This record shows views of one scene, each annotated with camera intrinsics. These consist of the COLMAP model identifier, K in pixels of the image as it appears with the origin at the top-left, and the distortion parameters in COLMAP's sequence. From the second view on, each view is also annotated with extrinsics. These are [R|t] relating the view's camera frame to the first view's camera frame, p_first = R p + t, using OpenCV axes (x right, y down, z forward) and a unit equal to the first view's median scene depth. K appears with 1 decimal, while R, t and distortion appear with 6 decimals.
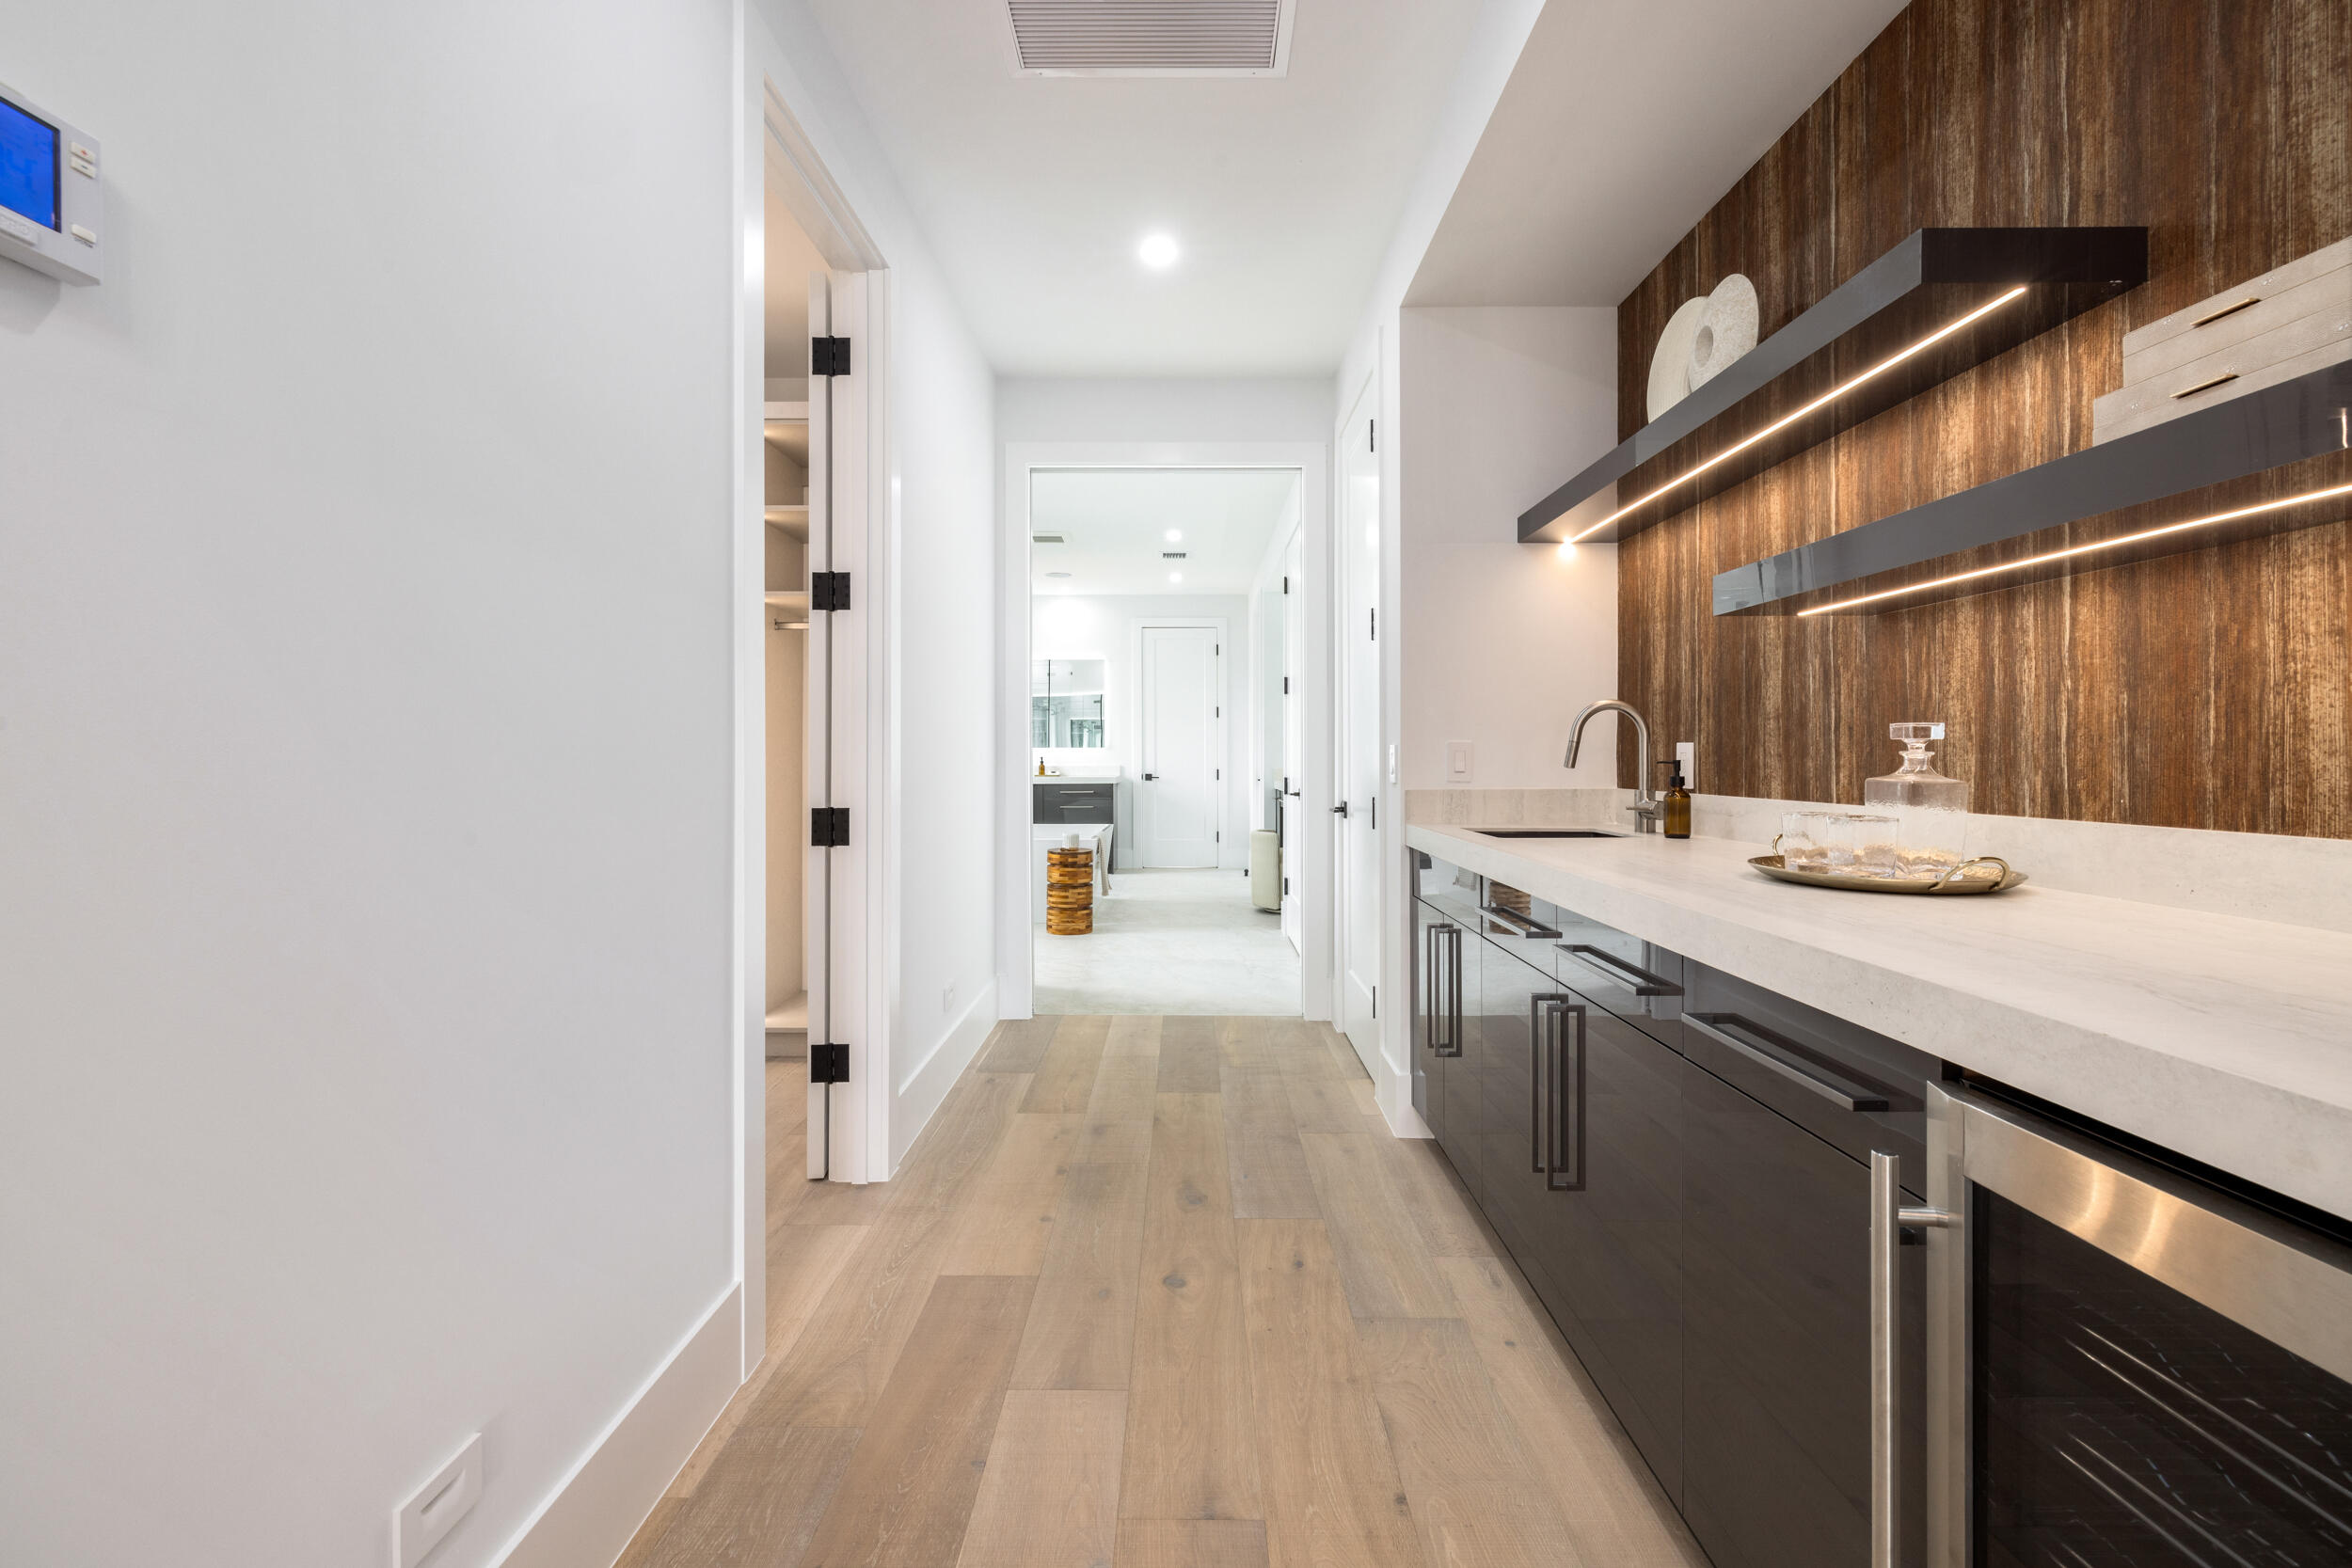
lens RADIAL K [[986.1, 0, 1181.5], [0, 986.1, 773.5], [0, 0, 1]] dist [0.000930, 0.000276]
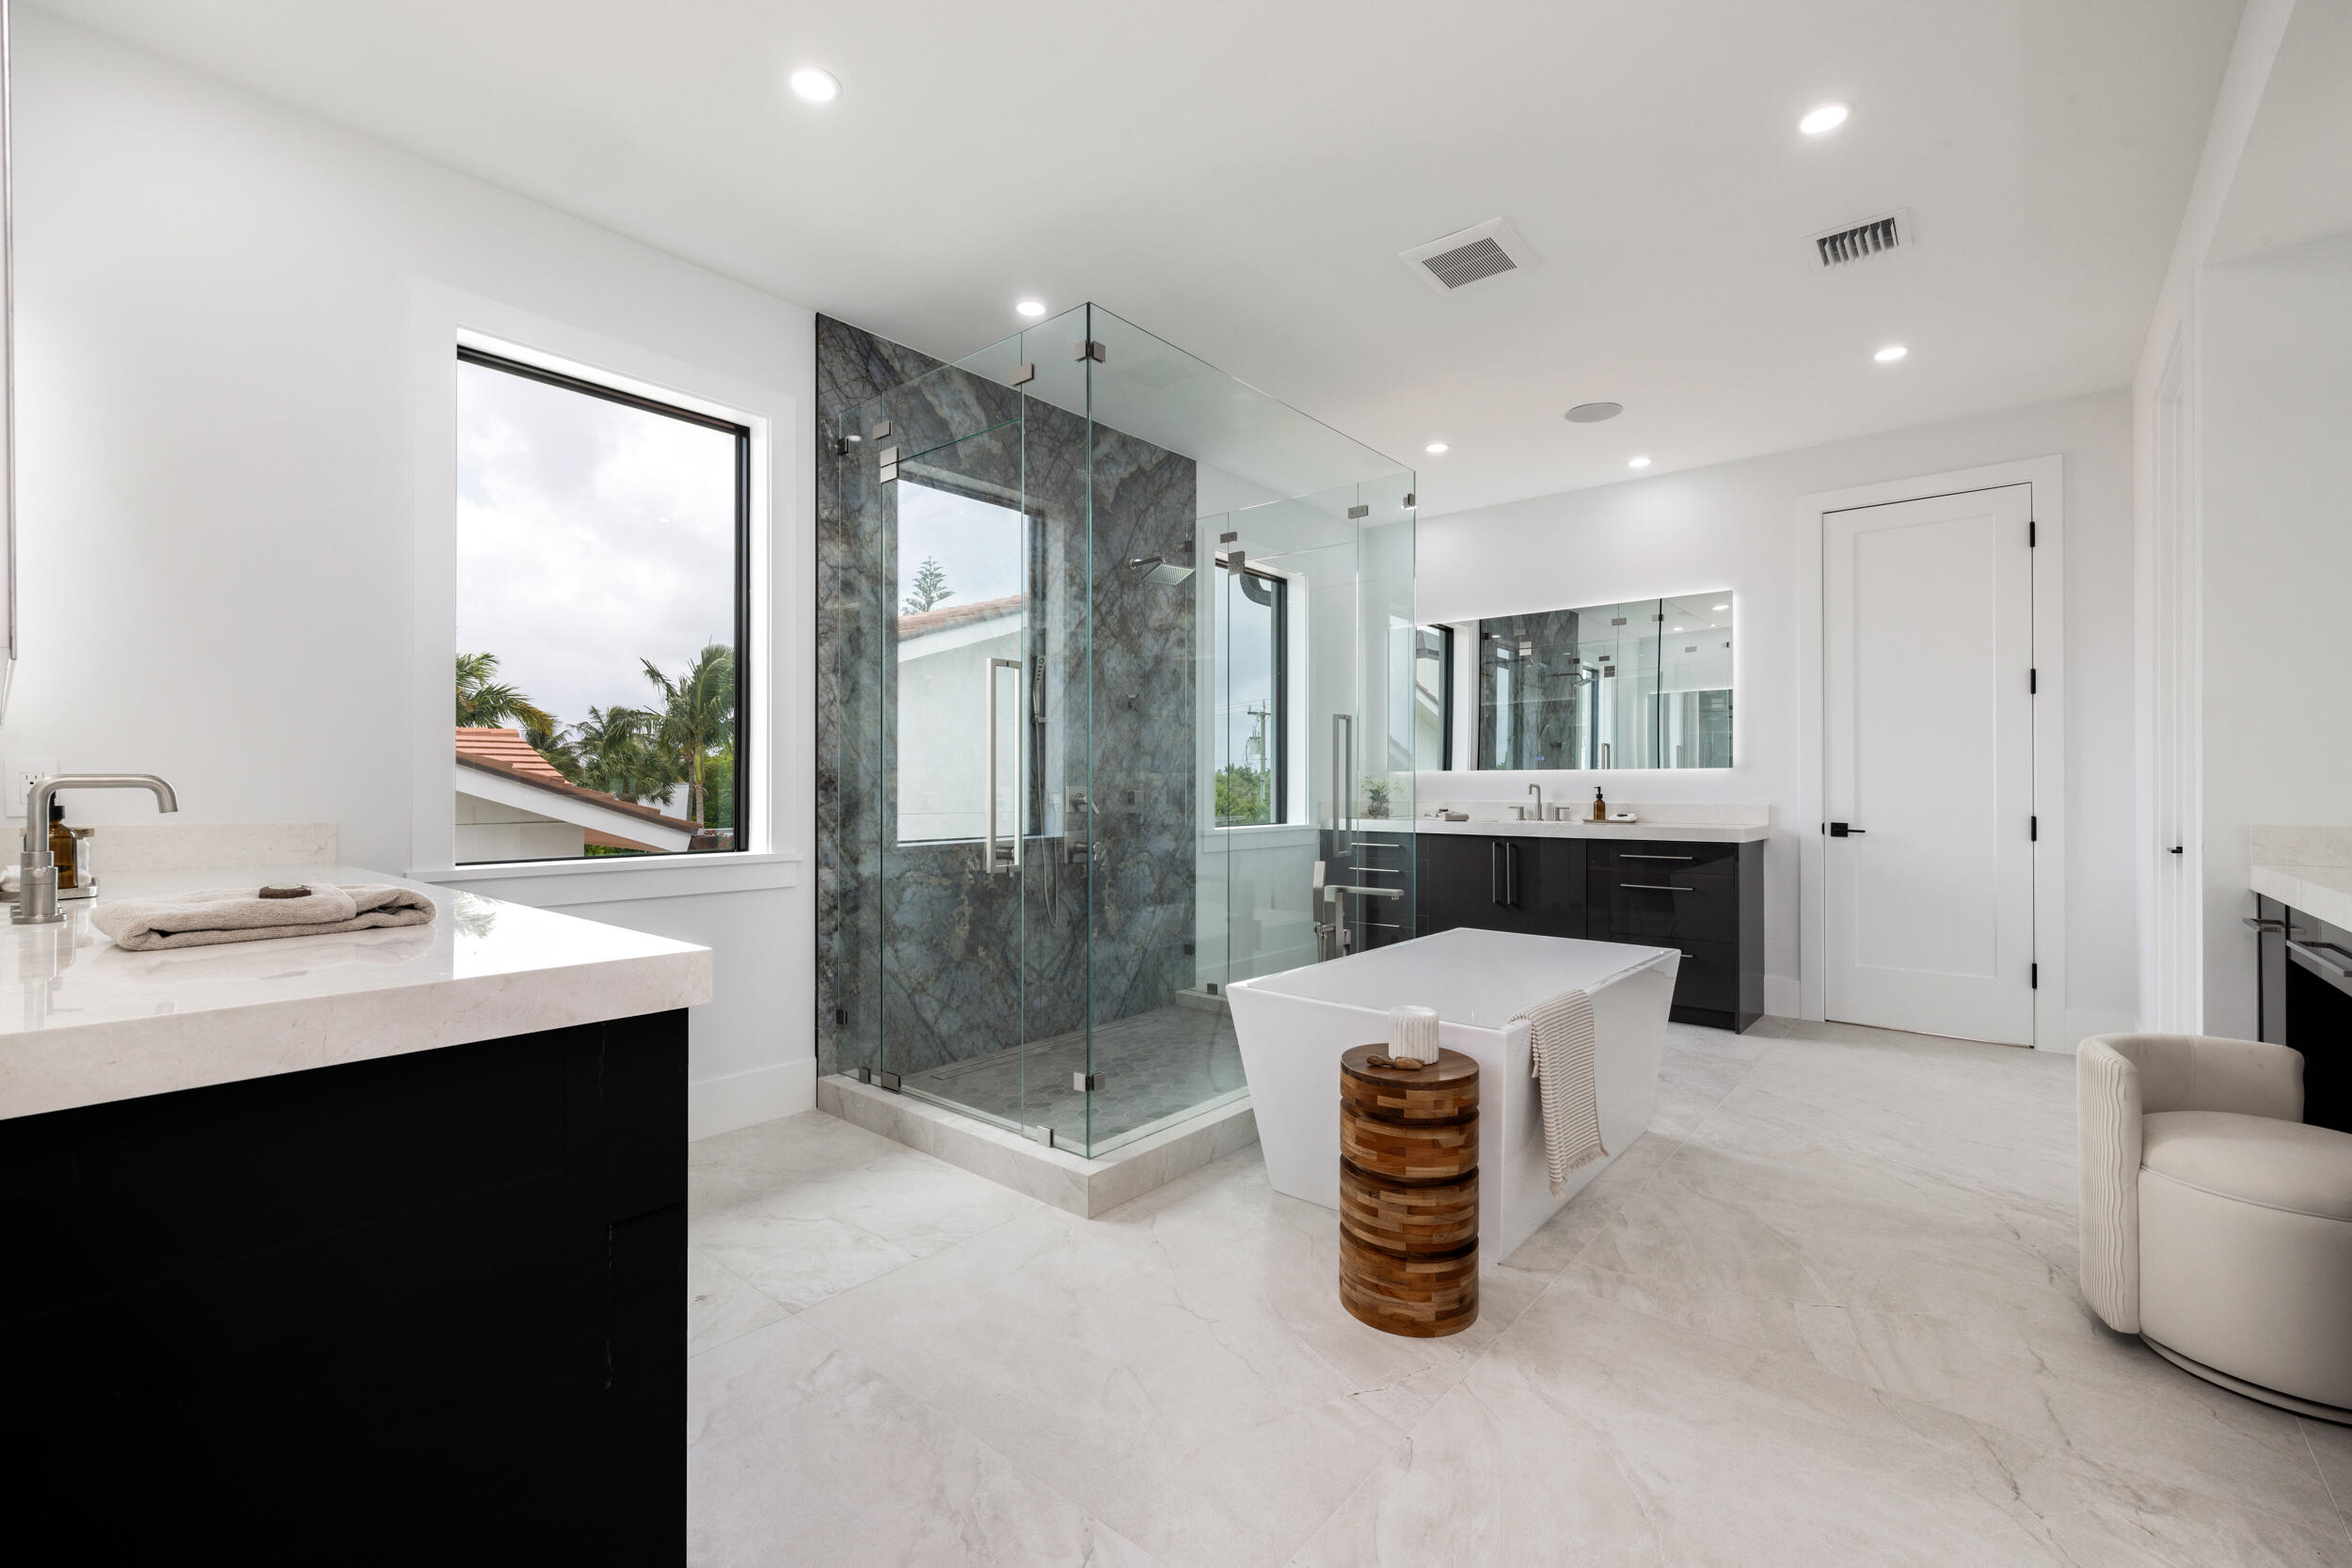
lens RADIAL K [[997.9, 0, 1176.0], [0, 997.9, 784.0], [0, 0, 1]] dist [0.000442, 0.000160]
pose [[0.766050, -0.000068, -0.642781, 0.032417], [-0.010821, 0.999857, -0.013002, -0.008914], [0.642689, 0.016916, 0.765940, 0.465449]]
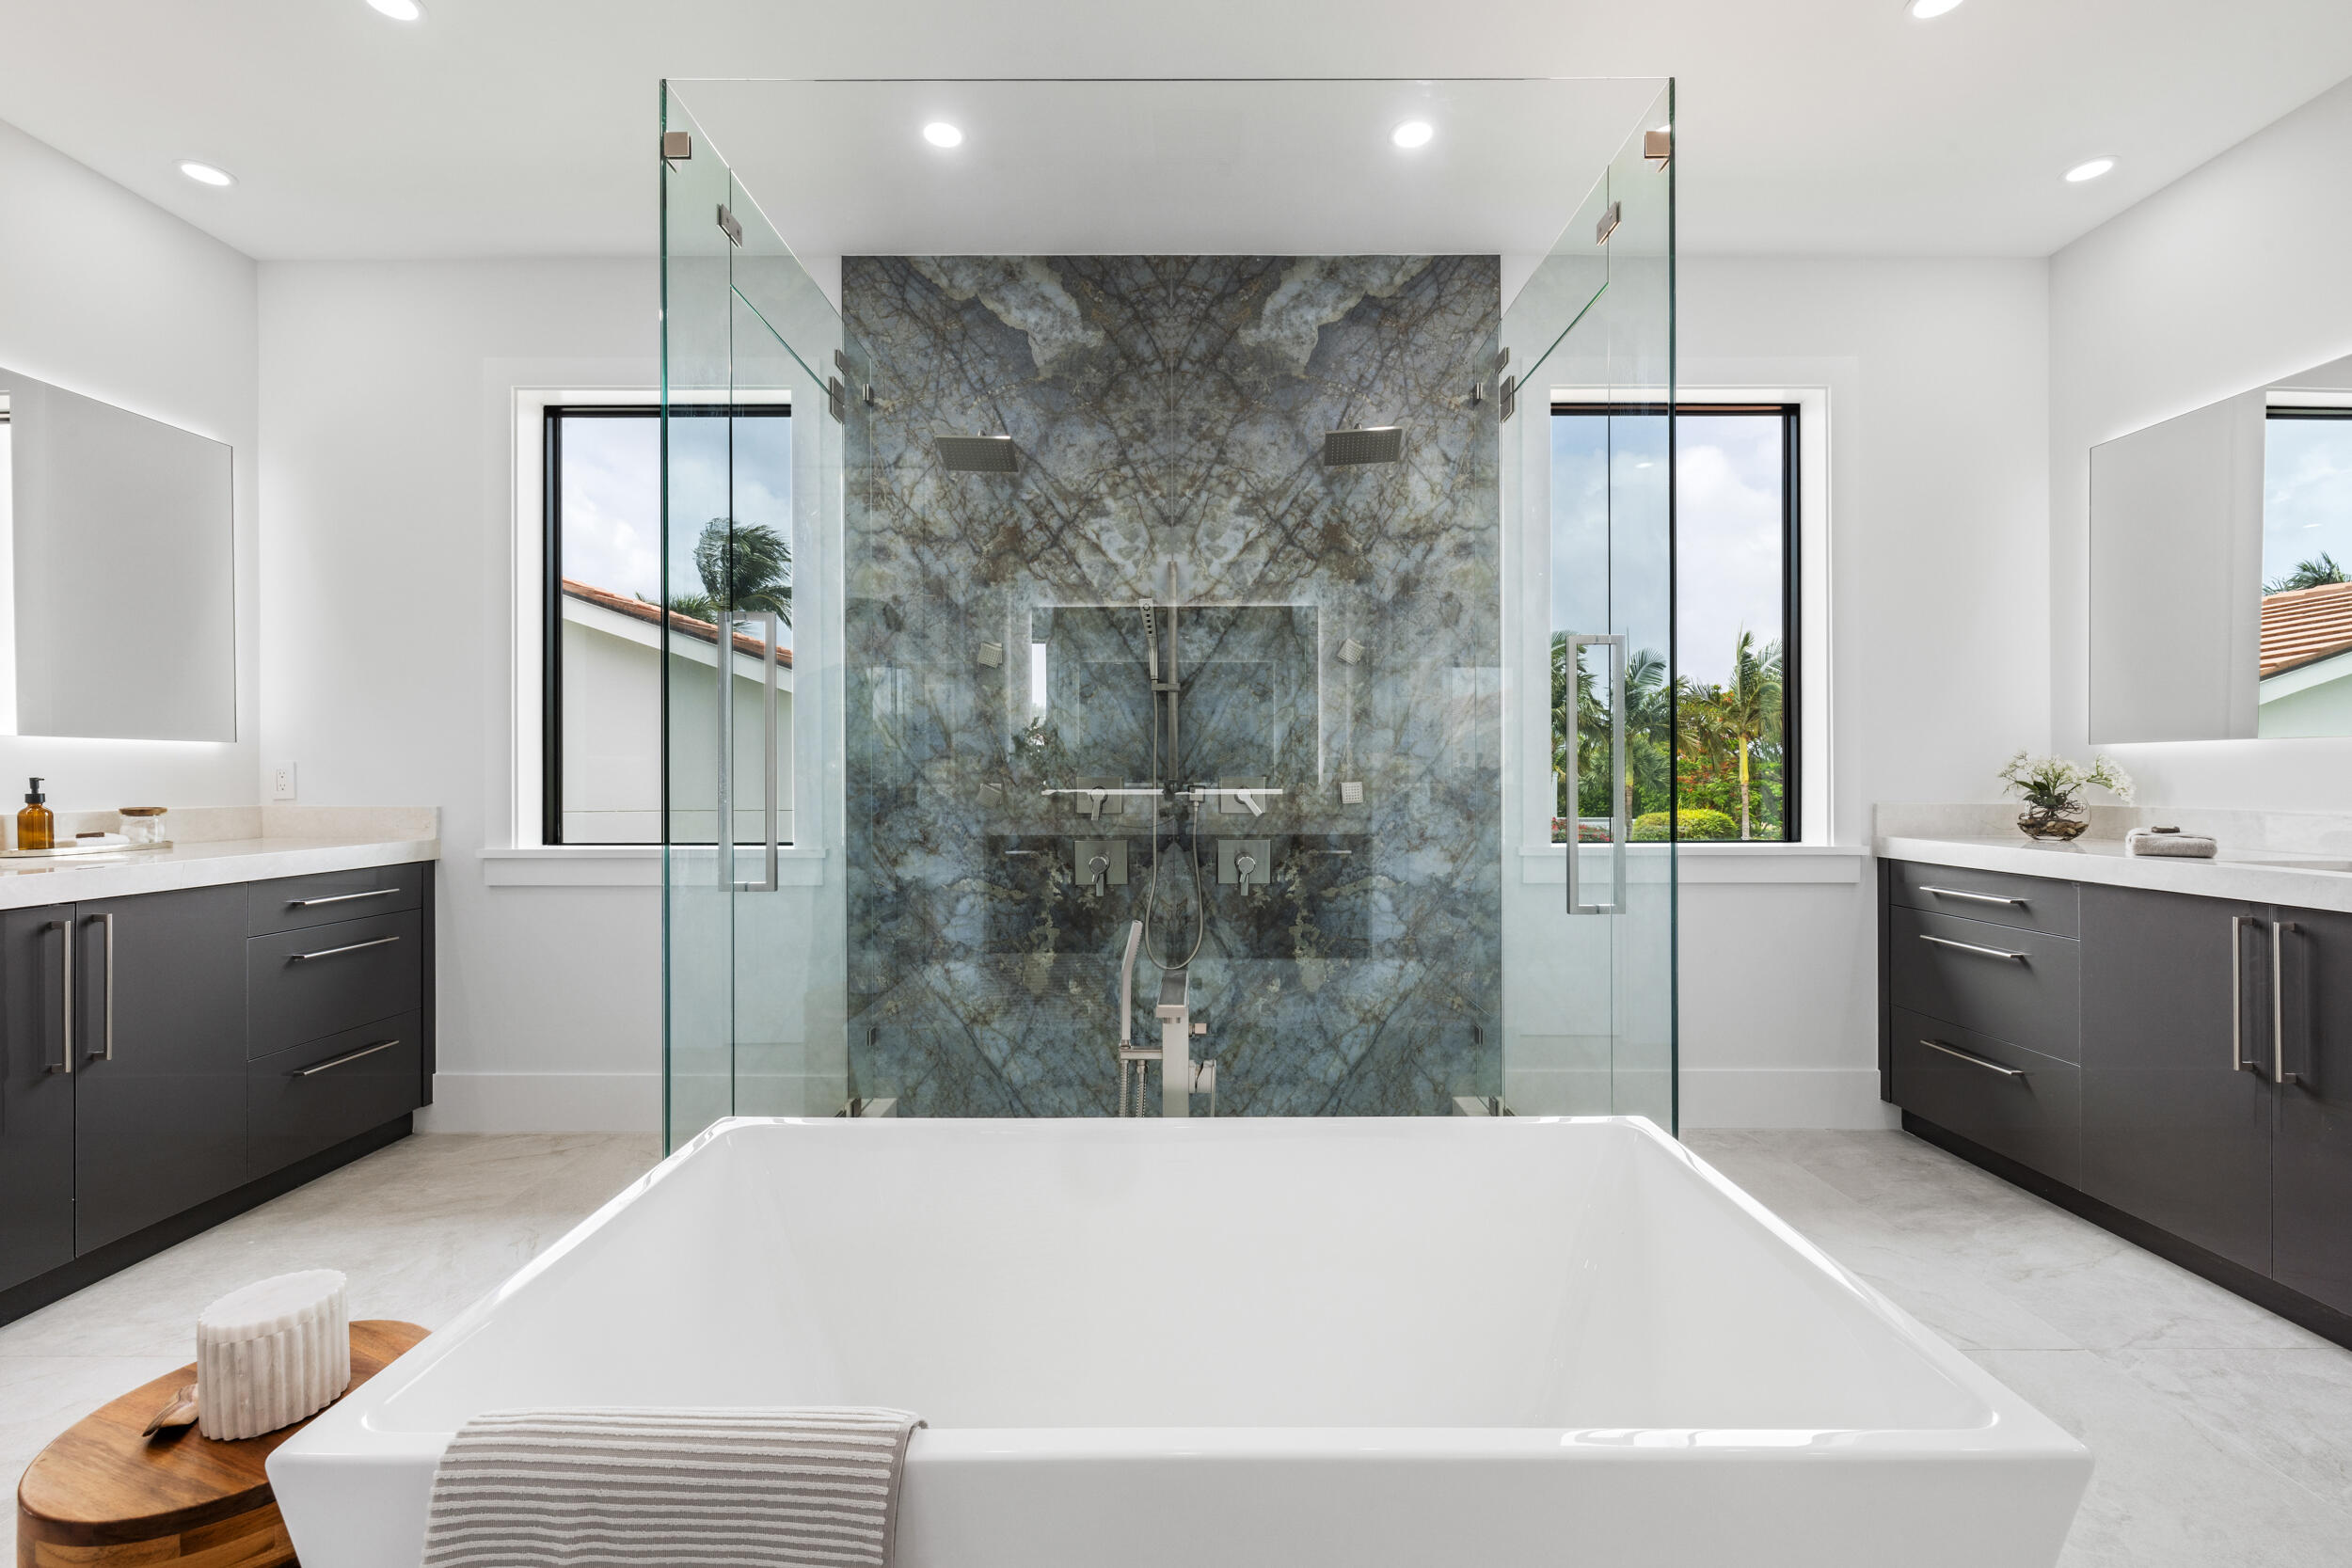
lens RADIAL K [[986.1, 0, 1181.5], [0, 986.1, 773.5], [0, 0, 1]] dist [0.000930, 0.000276]
pose [[0.006503, -0.000365, -0.999979, 0.025778], [-0.012932, 0.999916, -0.000449, -0.014126], [0.999895, 0.012934, 0.006498, 0.777735]]
